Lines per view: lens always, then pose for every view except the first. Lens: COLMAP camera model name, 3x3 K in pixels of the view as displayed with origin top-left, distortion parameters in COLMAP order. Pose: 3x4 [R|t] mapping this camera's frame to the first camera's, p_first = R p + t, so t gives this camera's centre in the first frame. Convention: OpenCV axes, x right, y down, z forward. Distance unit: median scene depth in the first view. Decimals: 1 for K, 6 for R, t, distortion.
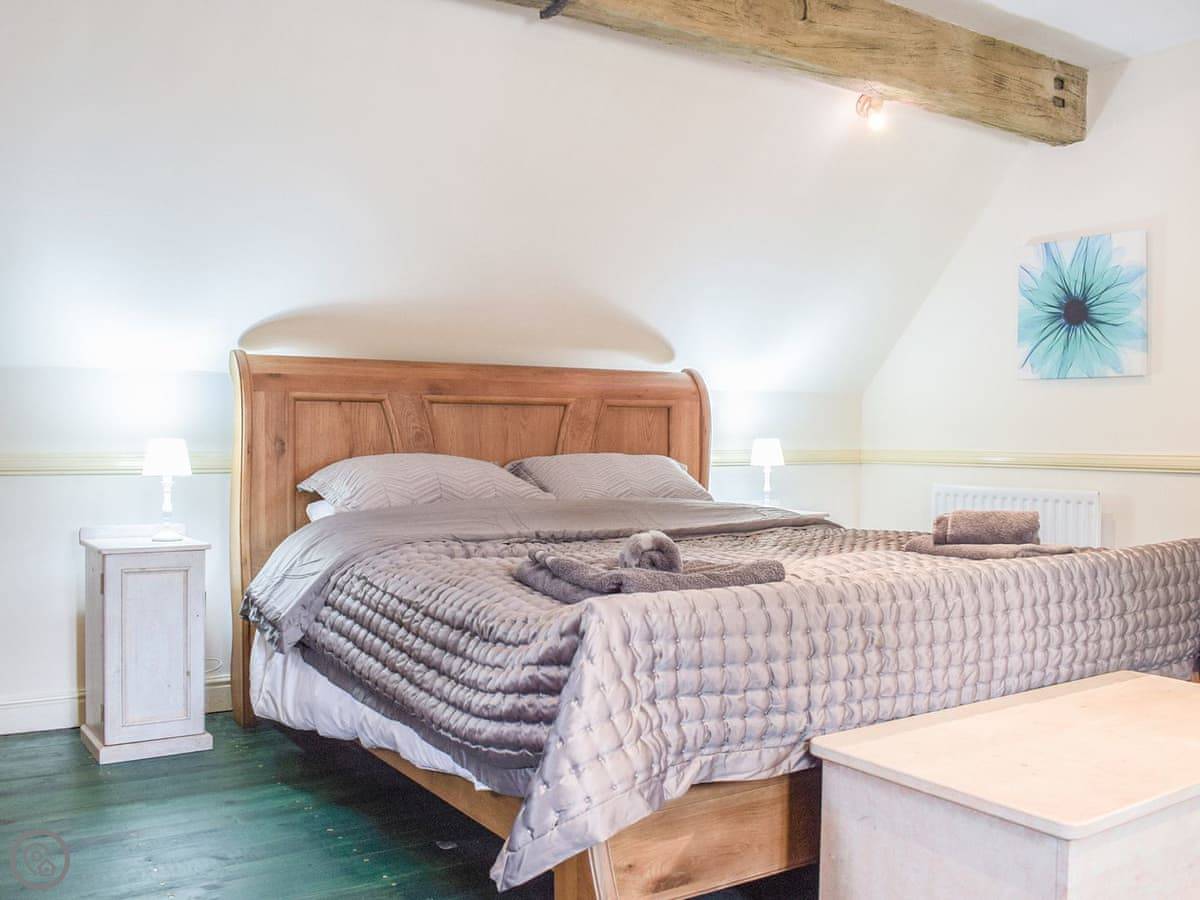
lens RADIAL K [[1070.3, 0, 595.8], [0, 1070.3, 450.4], [0, 0, 1]] dist [-0.095650, 0.015347]
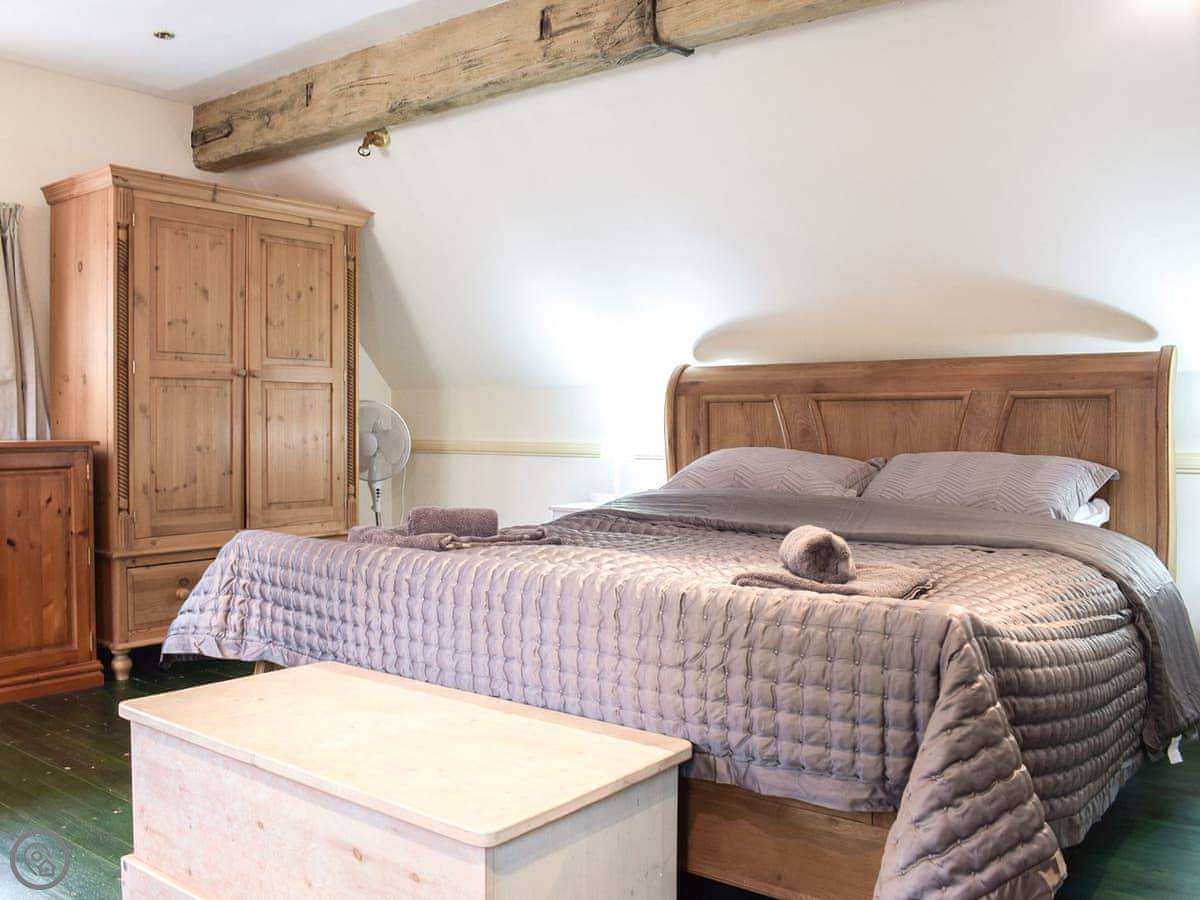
lens RADIAL K [[1070.3, 0, 601.4], [0, 1070.3, 445.7], [0, 0, 1]] dist [-0.095650, 0.015347]
pose [[0.326146, 0.012599, -0.945235, 0.780998], [-0.014169, 0.999864, 0.008439, -0.005874], [0.945213, 0.010641, 0.326281, 0.443418]]
